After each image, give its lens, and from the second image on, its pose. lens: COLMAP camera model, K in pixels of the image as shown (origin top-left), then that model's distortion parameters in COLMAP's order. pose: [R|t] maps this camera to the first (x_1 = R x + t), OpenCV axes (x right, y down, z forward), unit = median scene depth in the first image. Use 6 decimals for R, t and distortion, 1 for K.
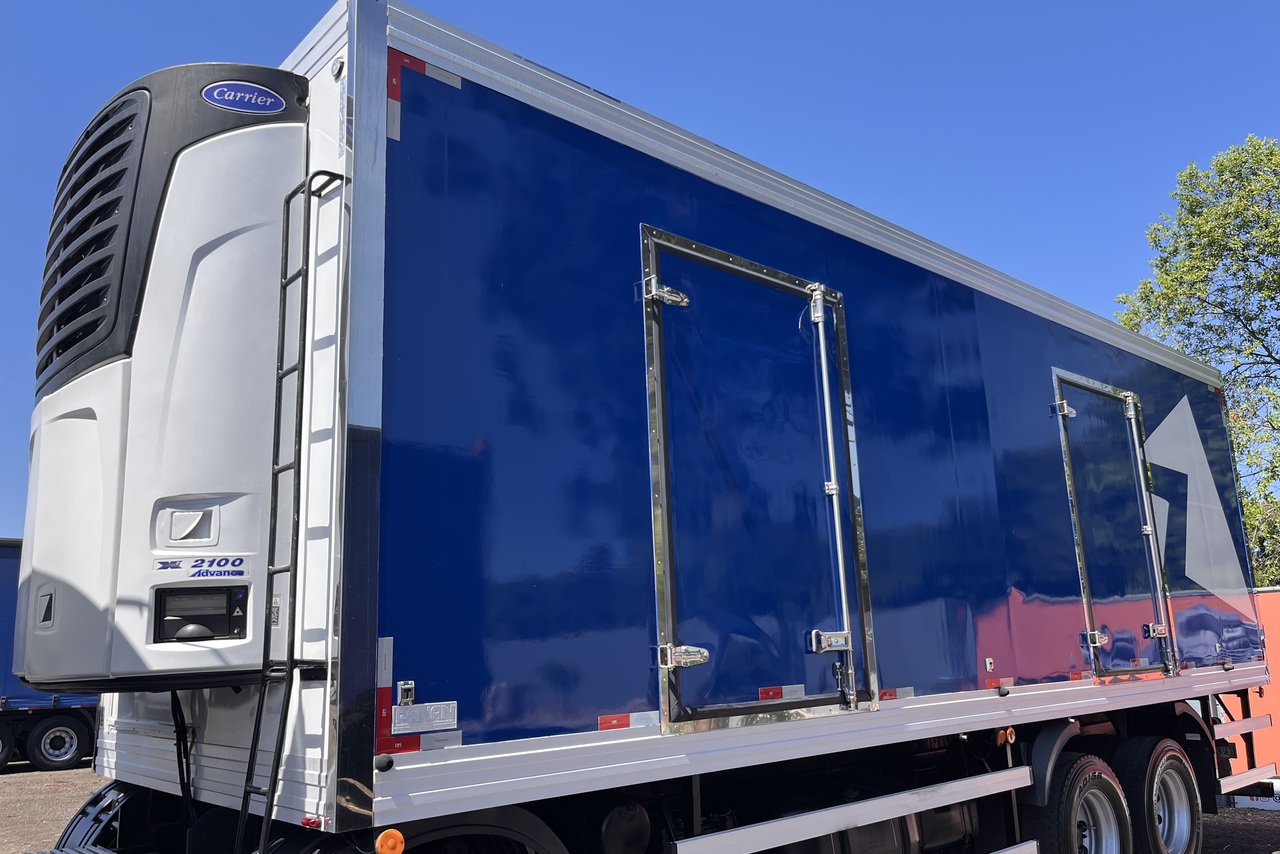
lens RADIAL K [[1015.0, 0, 684.9], [0, 1015.0, 426.2], [0, 0, 1]] dist [0.006390, 0.003972]
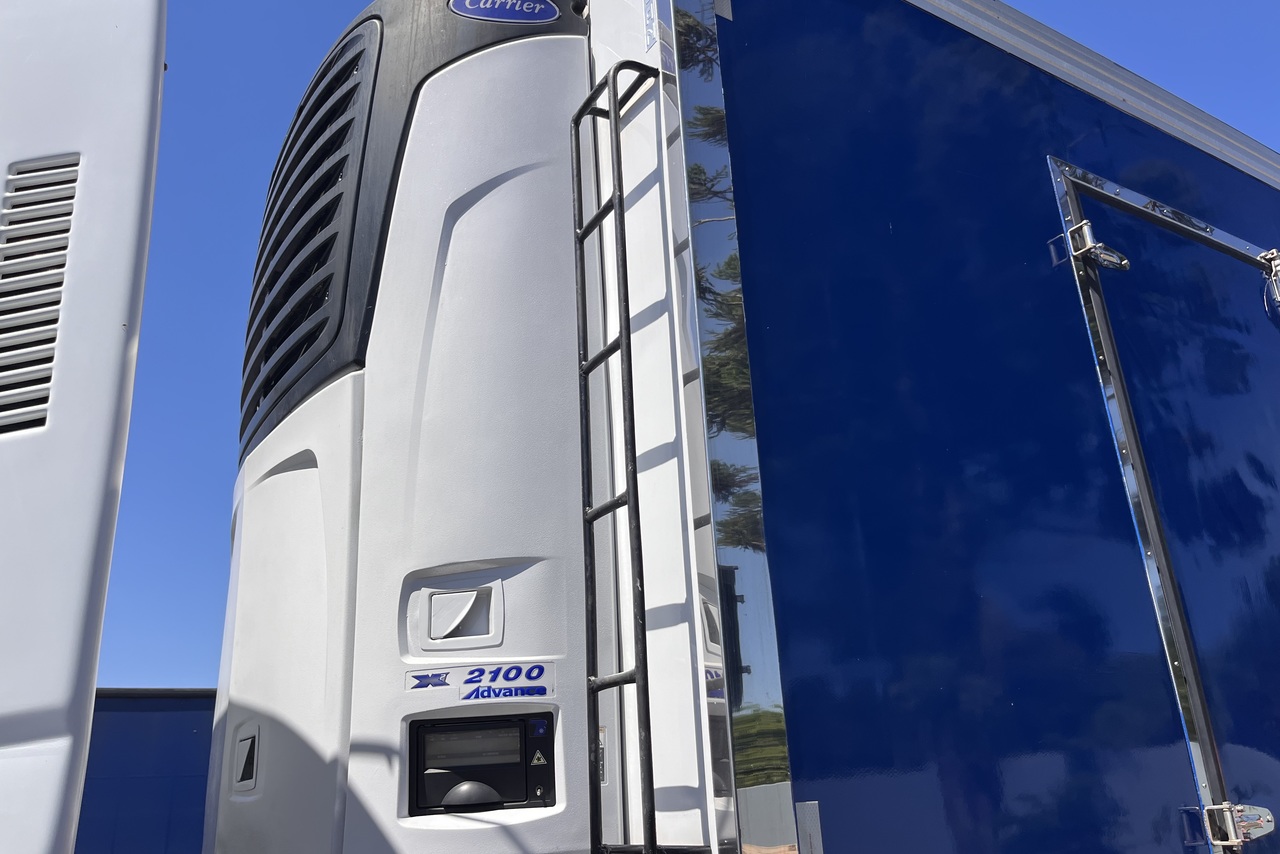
lens RADIAL K [[985.6, 0, 652.8], [0, 985.6, 428.8], [0, 0, 1]] dist [0.037444, -0.063633]
pose [[0.980998, -0.081070, -0.176268, -0.256325], [0.055137, 0.987548, -0.147337, 0.081220], [0.186017, 0.134819, 0.973253, 0.424013]]
